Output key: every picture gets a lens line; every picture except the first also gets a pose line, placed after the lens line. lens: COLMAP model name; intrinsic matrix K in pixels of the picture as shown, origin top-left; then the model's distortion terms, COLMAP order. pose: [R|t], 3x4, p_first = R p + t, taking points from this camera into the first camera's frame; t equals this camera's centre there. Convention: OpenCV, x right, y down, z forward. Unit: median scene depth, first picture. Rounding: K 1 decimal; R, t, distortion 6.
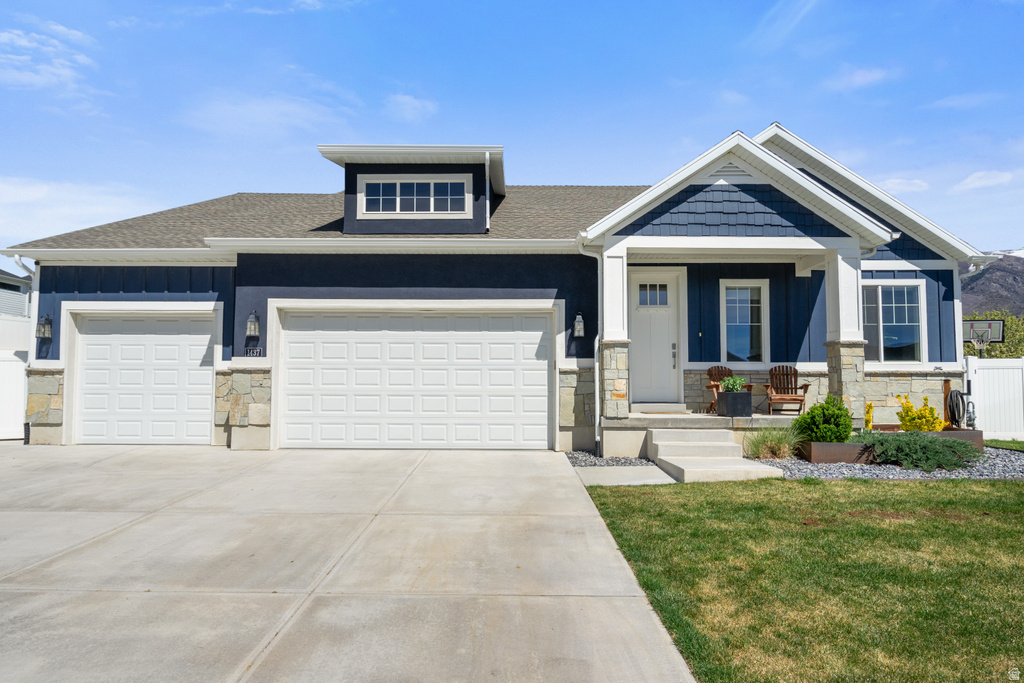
lens RADIAL K [[552.9, 0, 545.4], [0, 552.9, 362.4], [0, 0, 1]] dist [-0.000306, 0.000602]
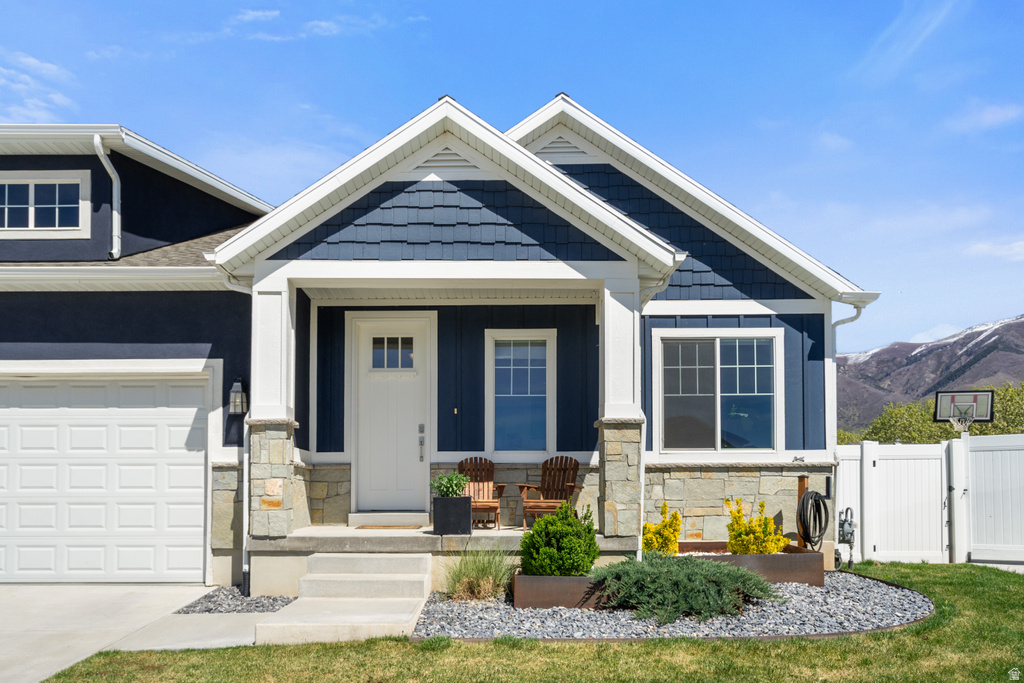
lens RADIAL K [[699.0, 0, 532.6], [0, 699.0, 469.9], [0, 0, 1]] dist [0.002587, -0.003527]
pose [[0.999981, -0.004722, 0.003842, 0.401228], [0.004616, 0.999618, 0.027236, -0.001216], [-0.003969, -0.027217, 0.999622, 0.148869]]
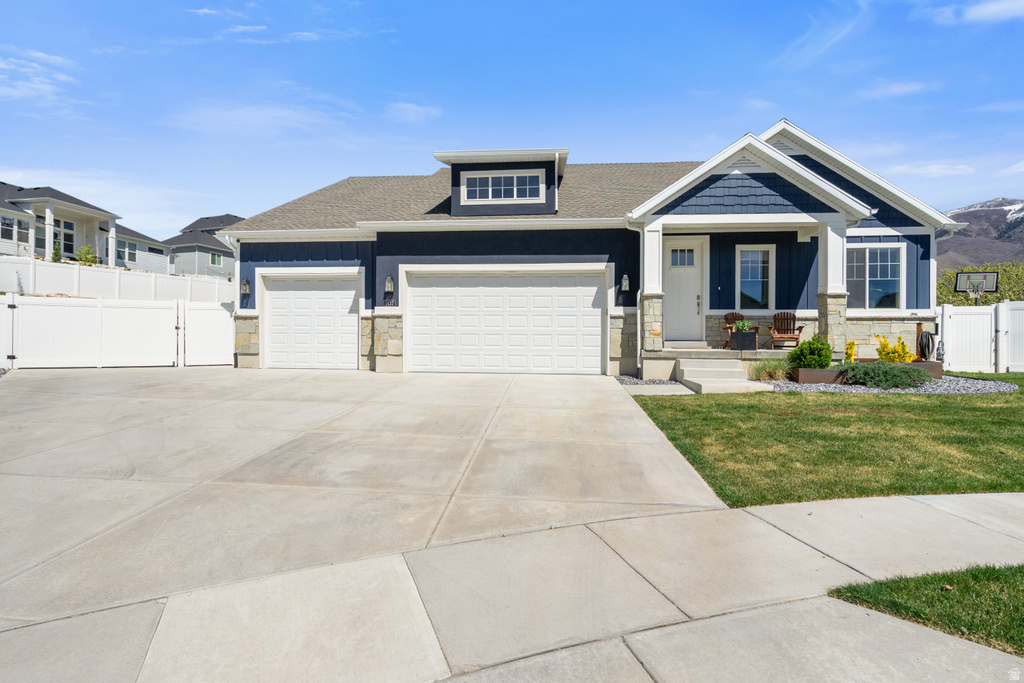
lens RADIAL K [[498.0, 0, 535.0], [0, 498.0, 337.0], [0, 0, 1]] dist [-0.003831, 0.002468]
pose [[0.994995, 0.003160, -0.099876, -0.035067], [0.002122, 0.998606, 0.052740, 0.001399], [0.099903, -0.052688, 0.993601, -0.222993]]
